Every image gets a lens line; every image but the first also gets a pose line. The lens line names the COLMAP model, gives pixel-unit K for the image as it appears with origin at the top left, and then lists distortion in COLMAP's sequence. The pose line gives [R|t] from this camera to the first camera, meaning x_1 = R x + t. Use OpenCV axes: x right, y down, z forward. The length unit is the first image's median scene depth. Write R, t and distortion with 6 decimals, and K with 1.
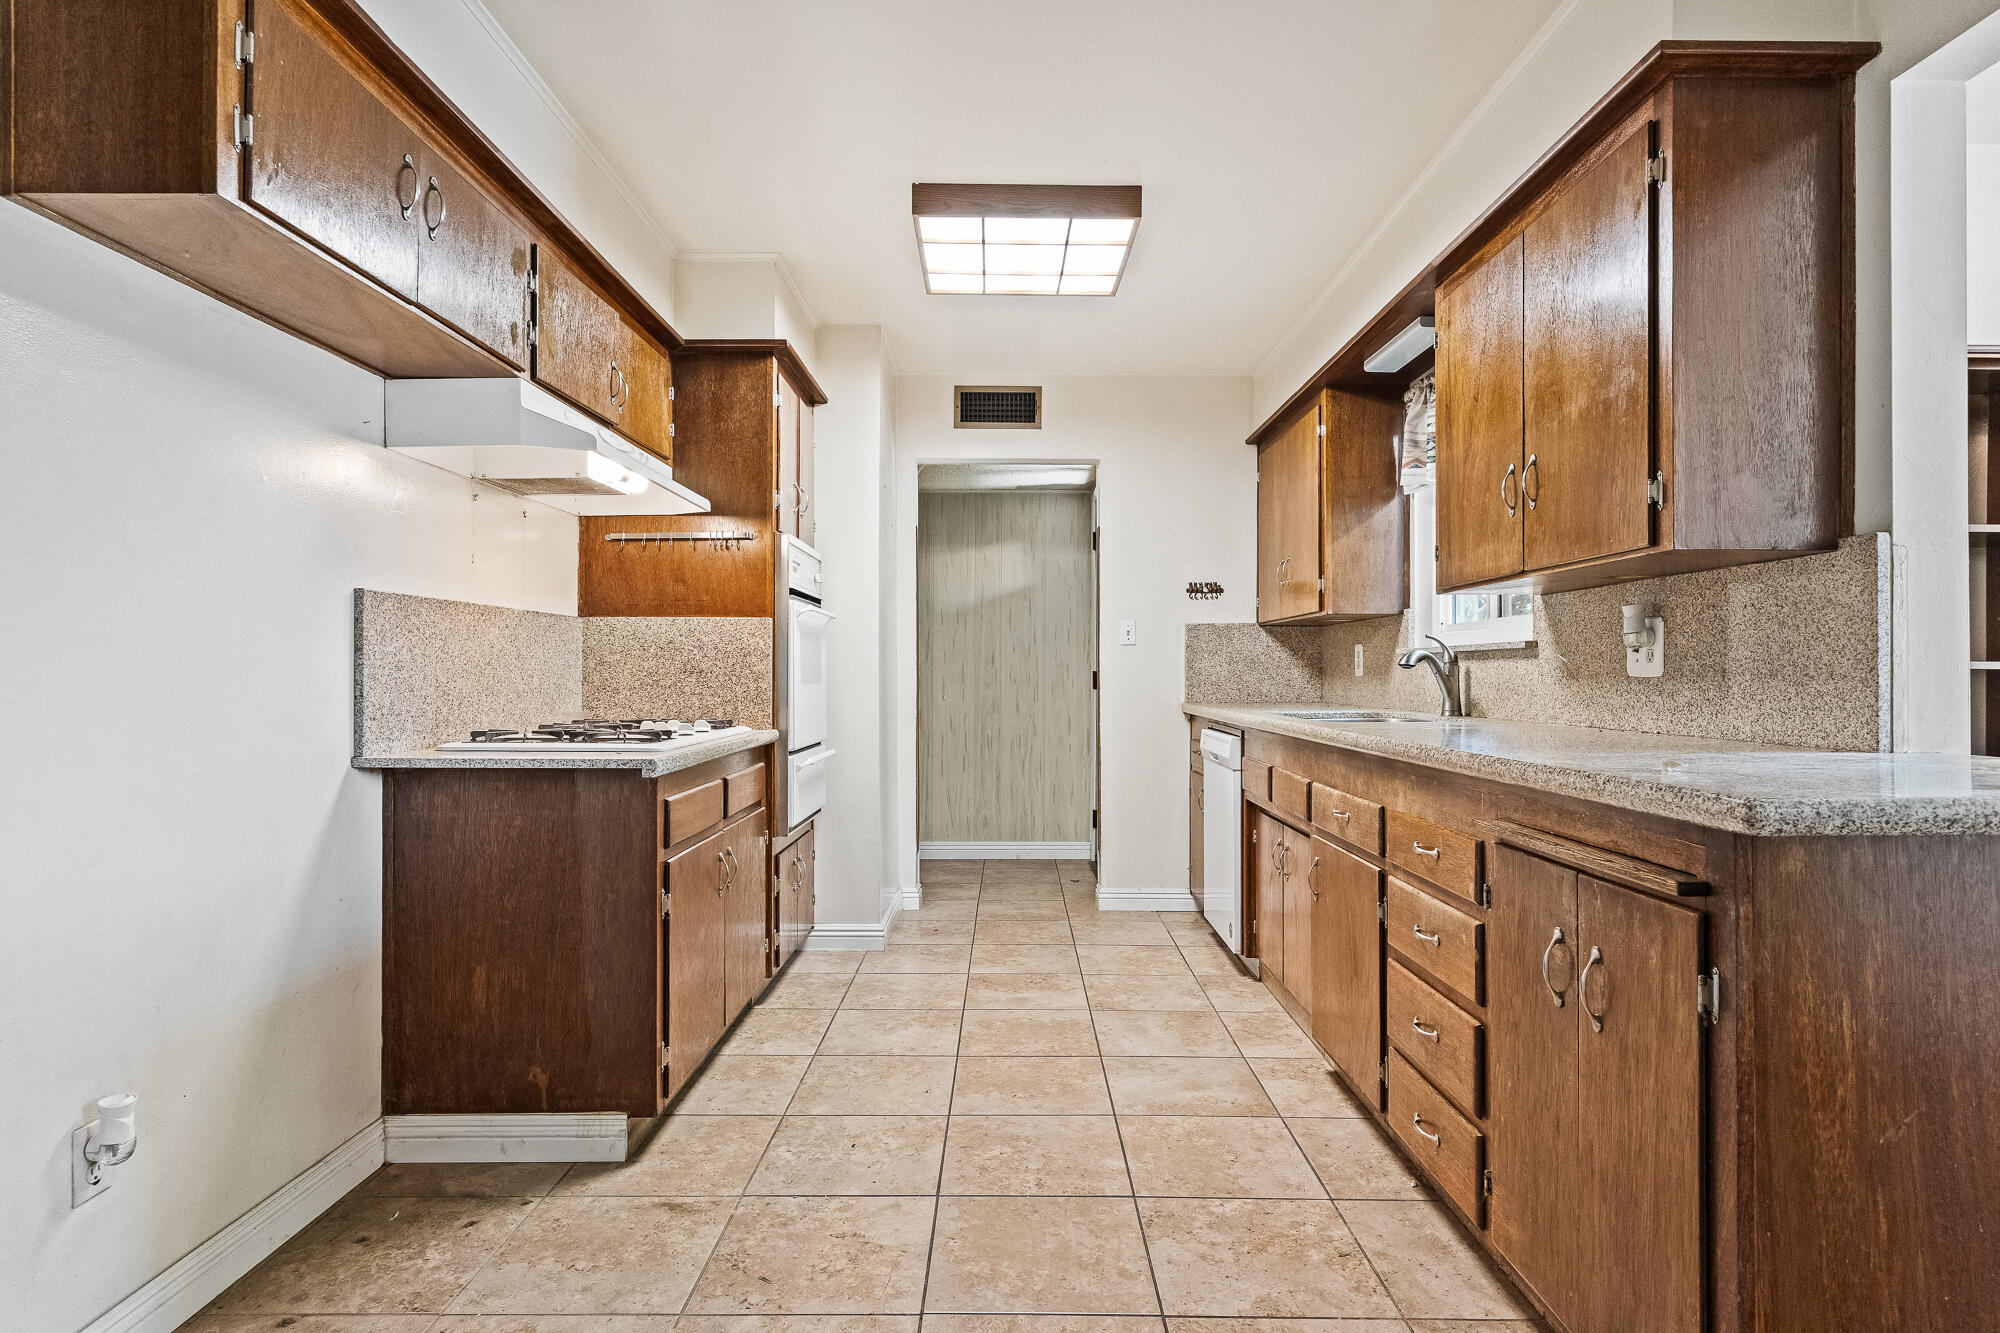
lens RADIAL K [[1094.4, 0, 1001.2], [0, 1094.4, 669.2], [0, 0, 1]] dist [0.001260, 0.000118]
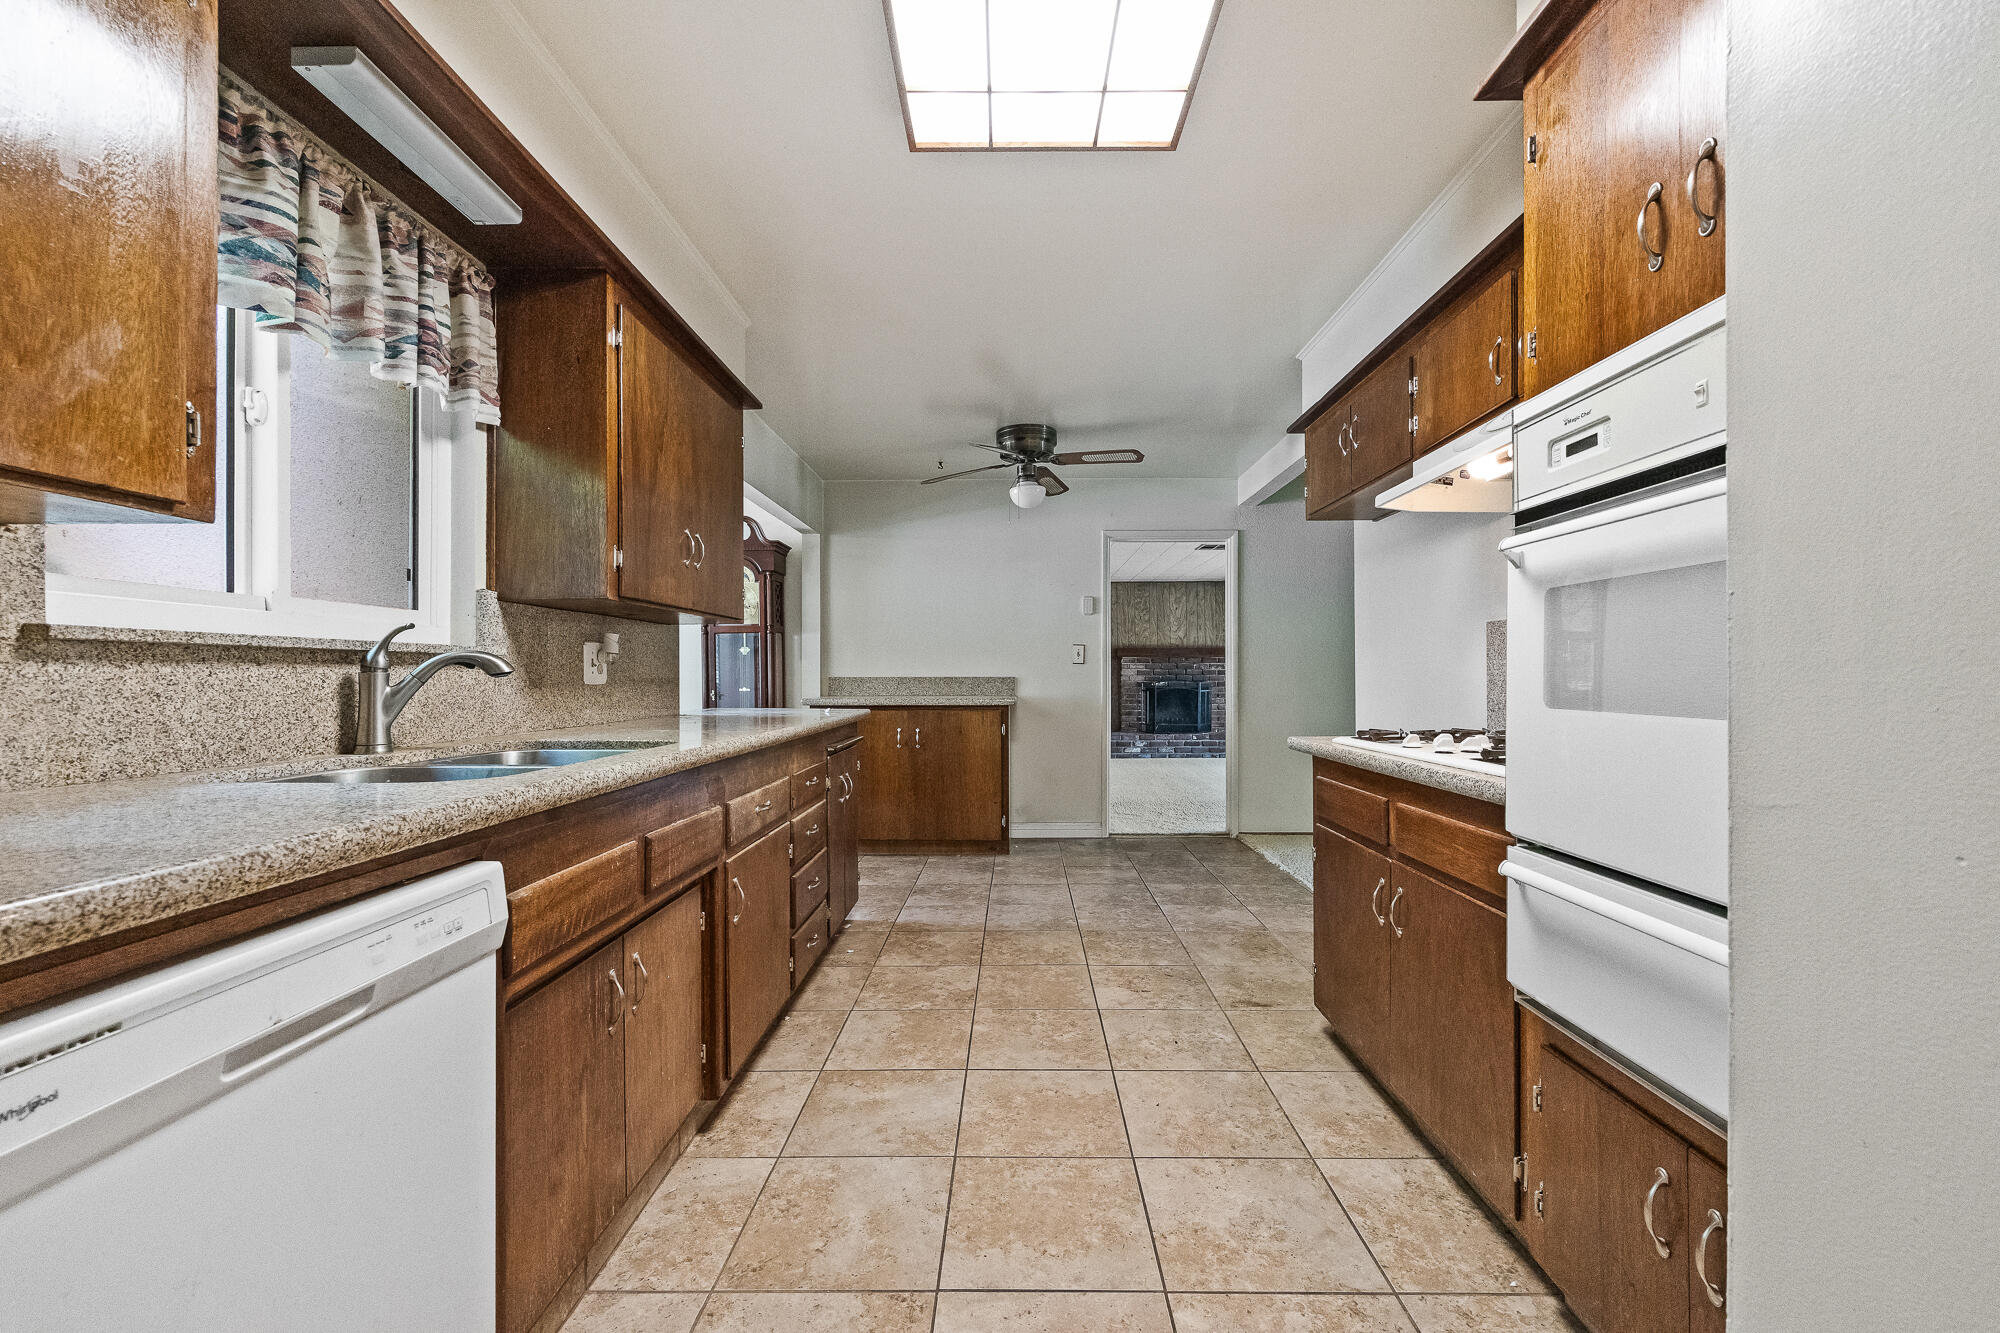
lens RADIAL K [[812.5, 0, 1001.2], [0, 812.5, 675.1], [0, 0, 1]] dist [0.000927, -0.000006]
pose [[-0.999893, 0.003371, 0.014255, 0.057735], [0.003300, 0.999982, -0.004964, 0.001590], [-0.014271, -0.004917, -0.999886, 1.951695]]
